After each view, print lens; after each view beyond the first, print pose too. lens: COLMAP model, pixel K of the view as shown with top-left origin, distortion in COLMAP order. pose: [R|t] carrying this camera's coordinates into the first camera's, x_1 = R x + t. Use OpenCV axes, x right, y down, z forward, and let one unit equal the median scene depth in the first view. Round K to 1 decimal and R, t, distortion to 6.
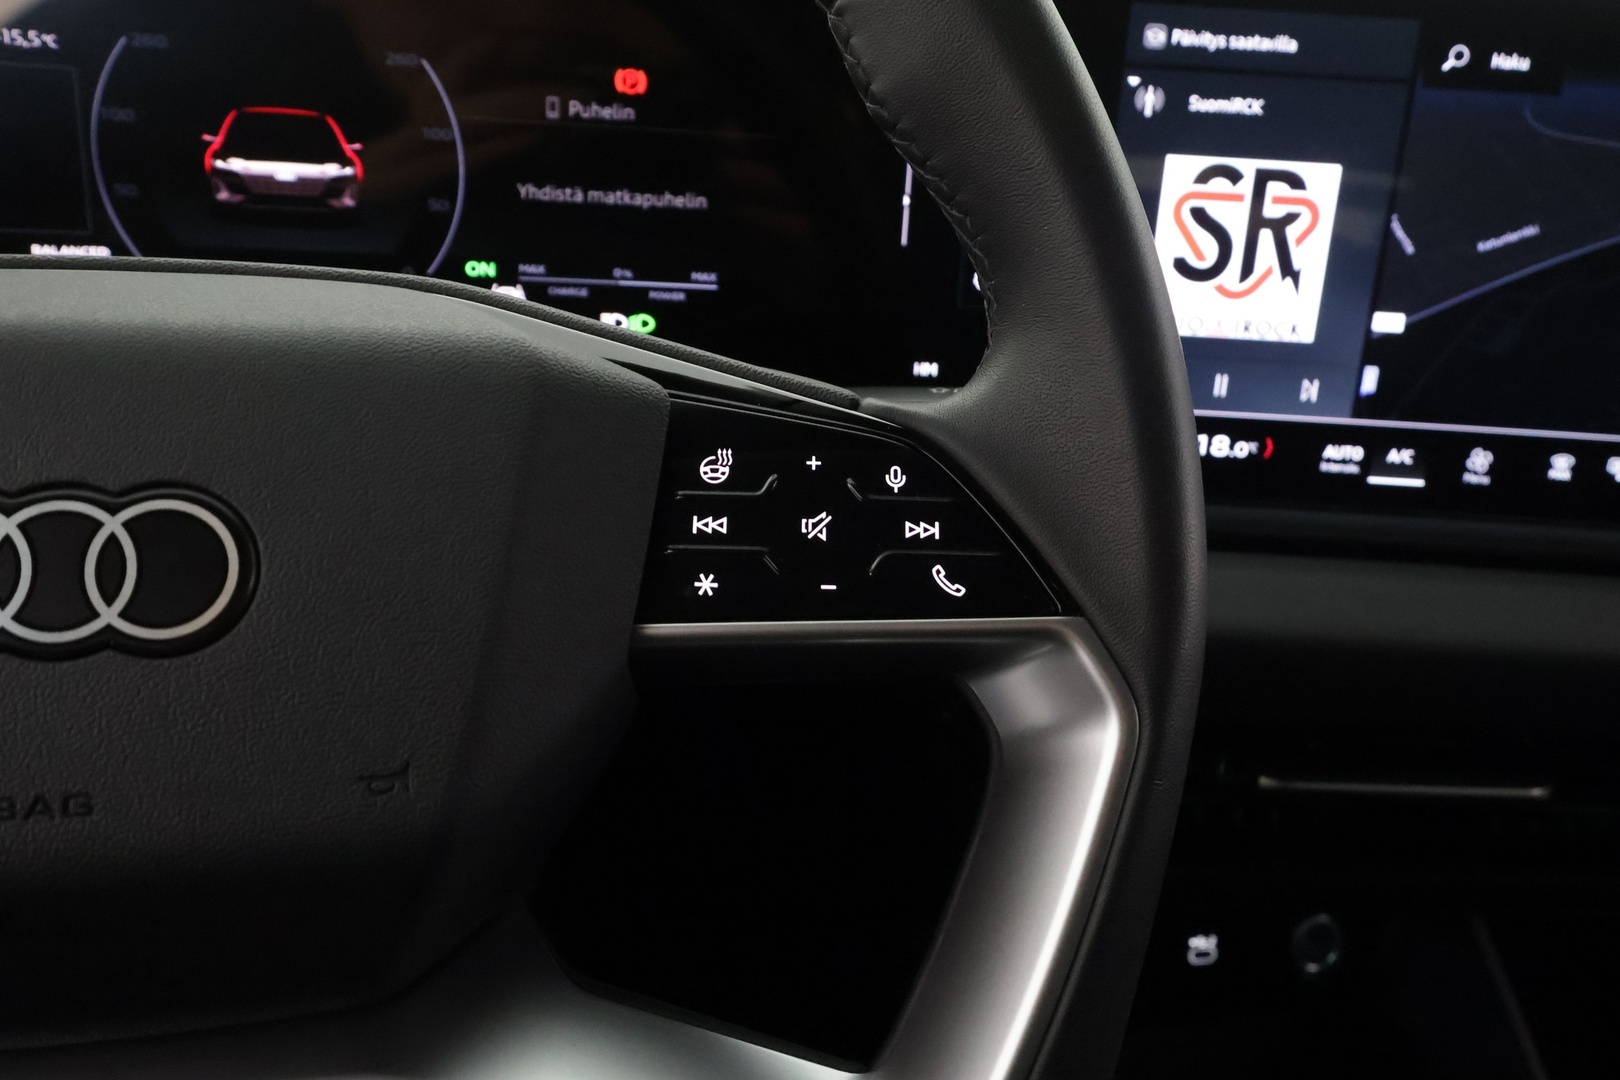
lens RADIAL K [[1275.1, 0, 799.8], [0, 1275.1, 582.1], [0, 0, 1]] dist [-0.001593, 0.008015]
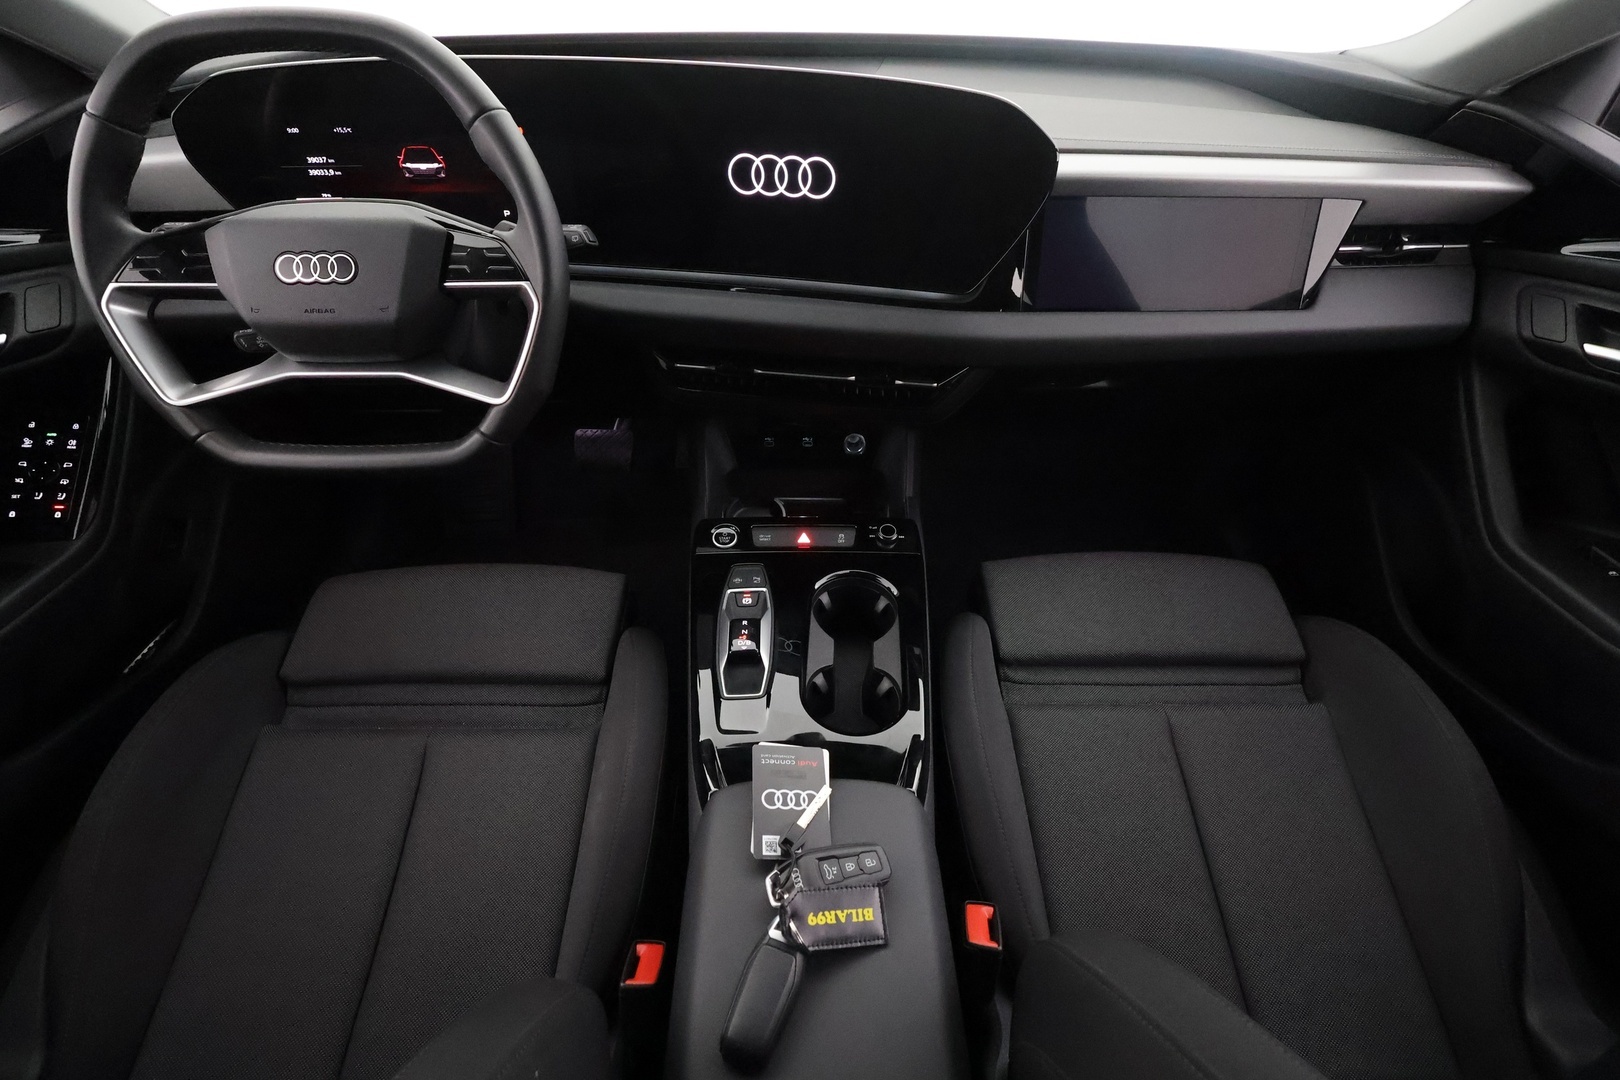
lens RADIAL K [[751.5, 0, 813.3], [0, 751.5, 546.9], [0, 0, 1]] dist [-0.001741, 0.000867]
pose [[0.980906, 0.049130, -0.188172, 1.057232], [-0.002538, 0.970716, 0.240215, 0.183715], [0.194464, -0.235151, 0.952307, -0.961249]]
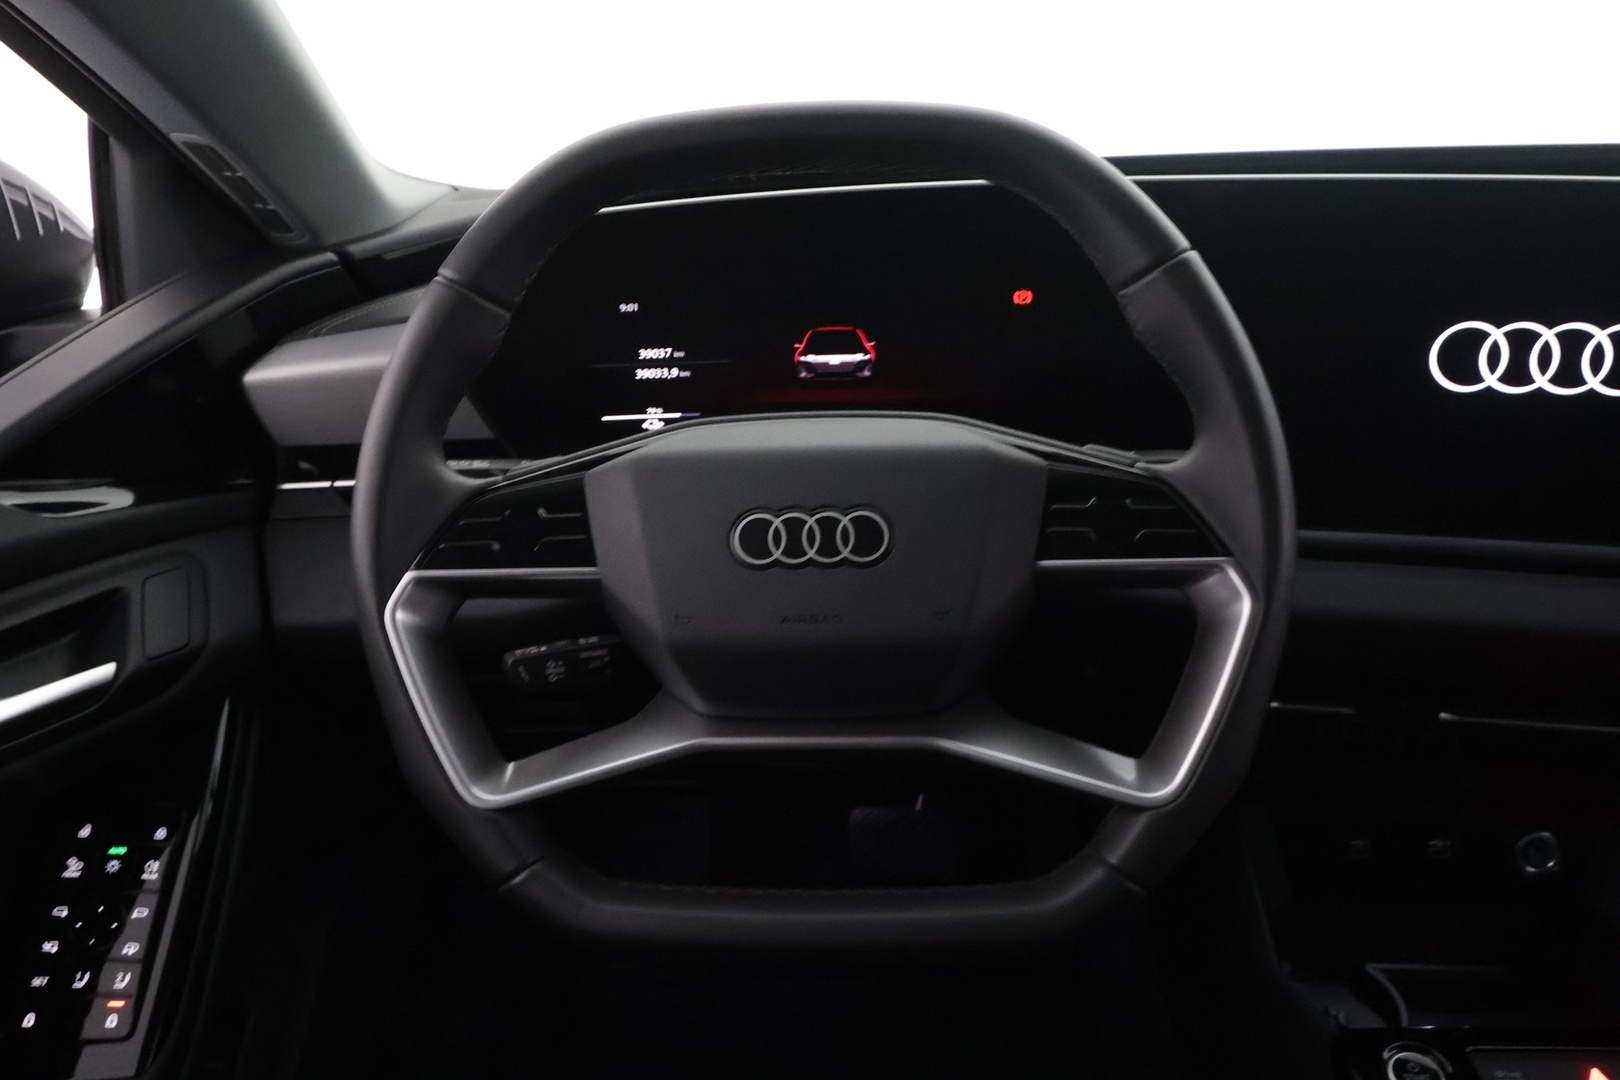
lens RADIAL K [[1275.1, 0, 813.7], [0, 1275.1, 559.9], [0, 0, 1]] dist [-0.001593, 0.008015]
pose [[0.963982, -0.025215, -0.264770, 0.062684], [0.004873, 0.997003, -0.077205, 0.124218], [0.265923, 0.073134, 0.961216, -0.822485]]
